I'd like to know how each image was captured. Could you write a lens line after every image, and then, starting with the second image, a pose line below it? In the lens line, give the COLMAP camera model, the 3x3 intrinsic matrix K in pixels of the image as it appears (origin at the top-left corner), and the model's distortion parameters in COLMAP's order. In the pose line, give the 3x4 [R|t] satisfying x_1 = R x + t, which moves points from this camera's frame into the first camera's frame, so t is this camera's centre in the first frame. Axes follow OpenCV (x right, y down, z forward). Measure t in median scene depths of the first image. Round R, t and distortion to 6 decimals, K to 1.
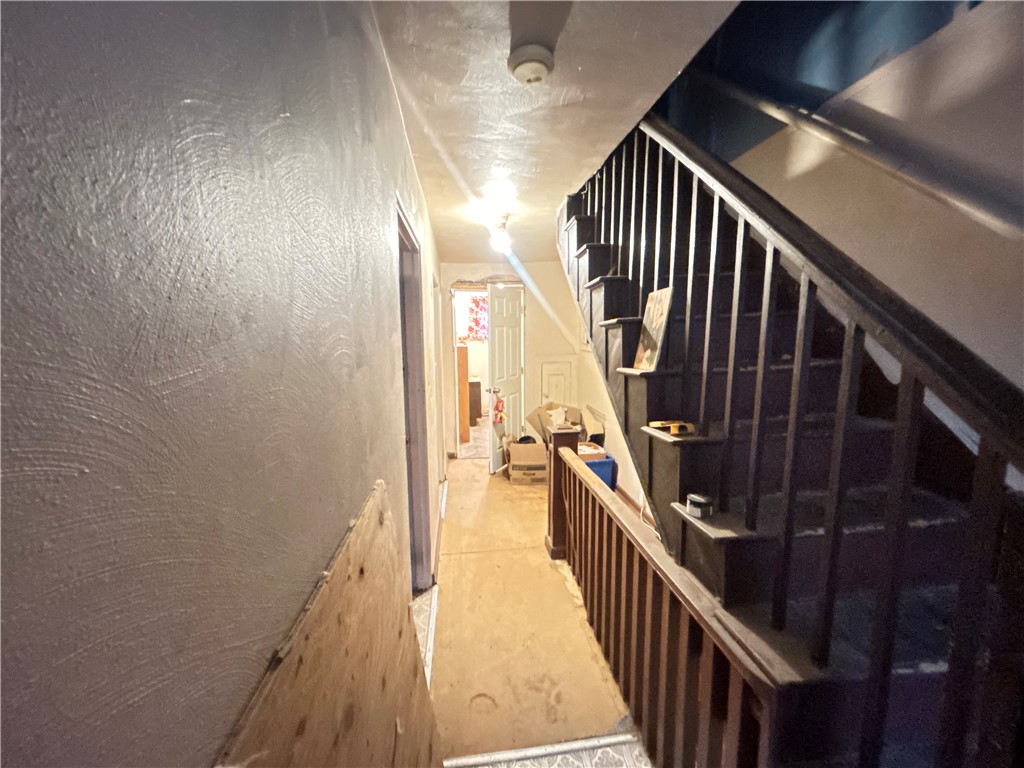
lens RADIAL K [[412.1, 0, 510.2], [0, 412.1, 385.5], [0, 0, 1]] dist [-0.002876, -0.000345]
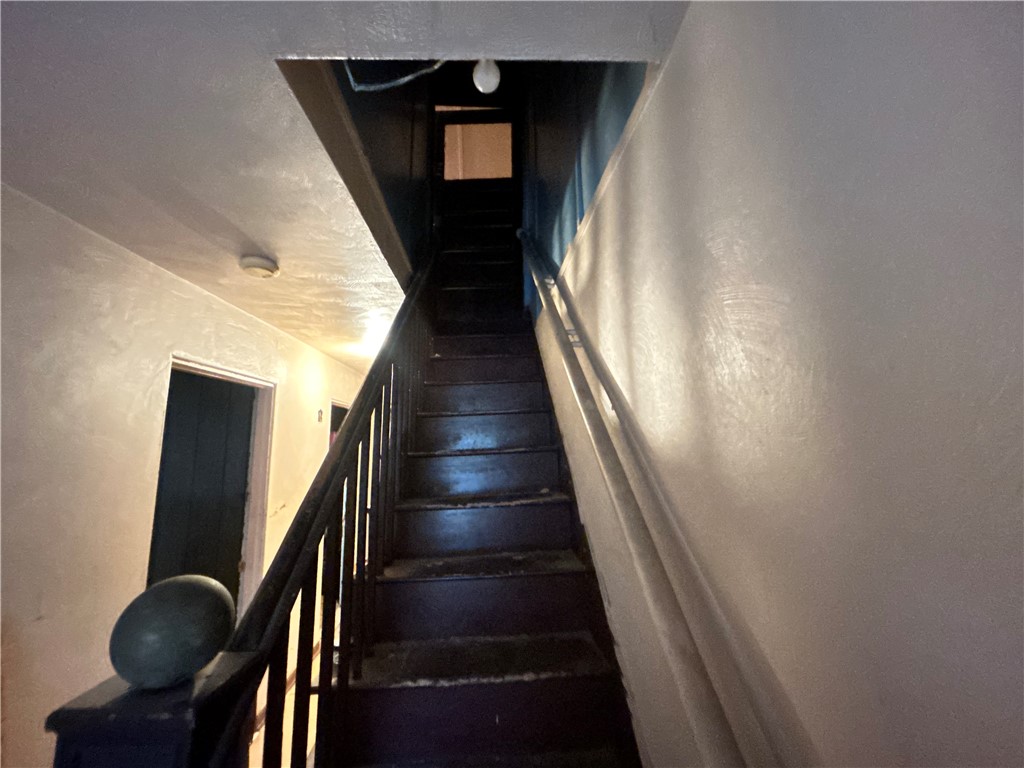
lens RADIAL K [[408.8, 0, 512.8], [0, 408.8, 387.5], [0, 0, 1]] dist [-0.001106, -0.000163]
pose [[0.998119, -0.004596, -0.061129, 0.422834], [-0.011145, 0.966961, -0.254679, -0.036441], [0.060280, 0.254881, 0.965092, -0.054336]]
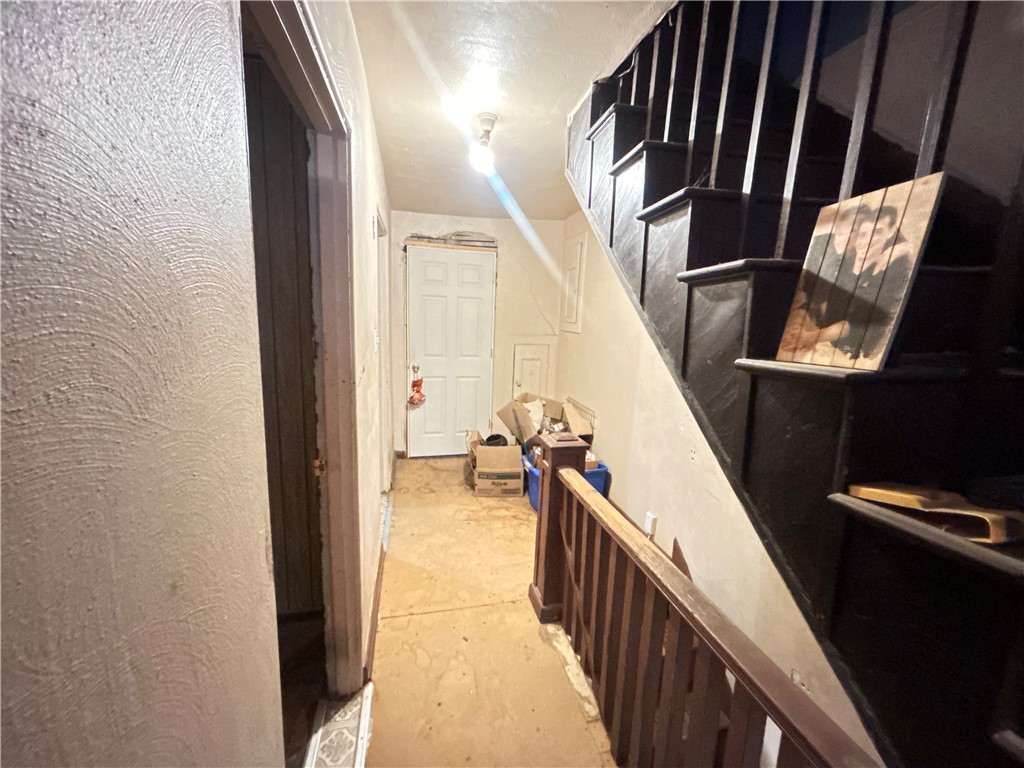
lens RADIAL K [[412.1, 0, 510.2], [0, 412.1, 385.5], [0, 0, 1]] dist [-0.002876, -0.000345]
pose [[0.993006, 0.028388, 0.114602, -0.044694], [-0.033477, 0.998526, 0.042729, -0.013576], [-0.113220, -0.046267, 0.992492, 0.328296]]
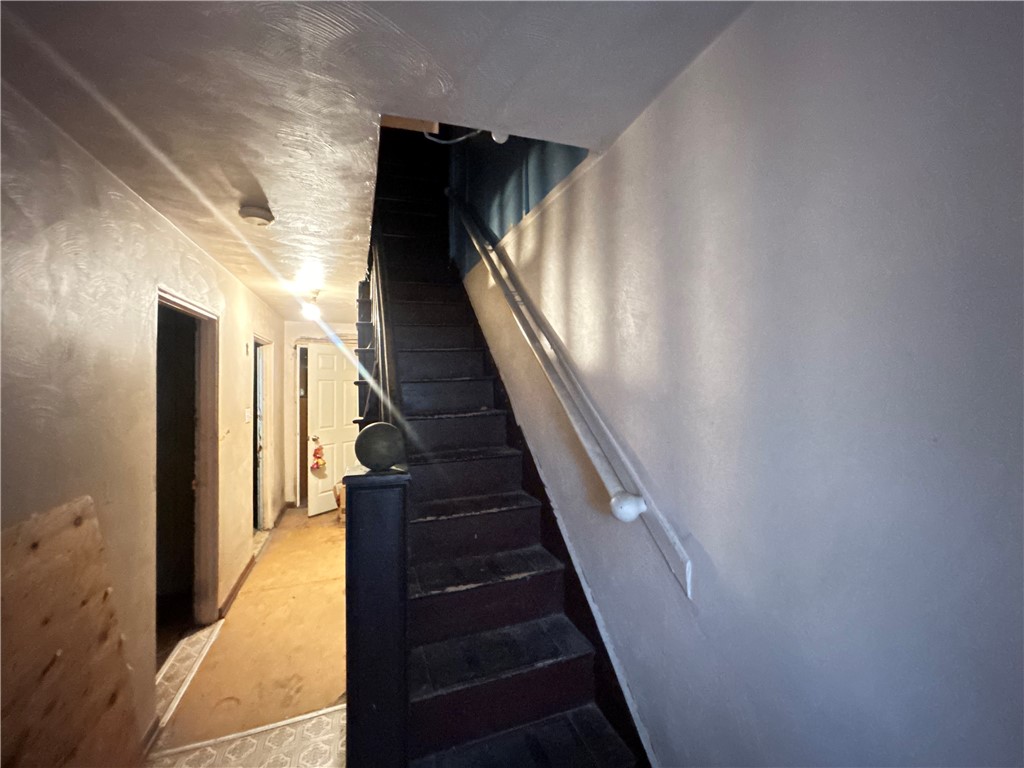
lens RADIAL K [[412.1, 0, 510.2], [0, 412.1, 385.5], [0, 0, 1]] dist [-0.002876, -0.000345]
pose [[0.974176, 0.010895, 0.225528, 0.282159], [0.017652, 0.992103, -0.124177, 0.020484], [-0.225100, 0.124951, 0.966290, -0.270410]]
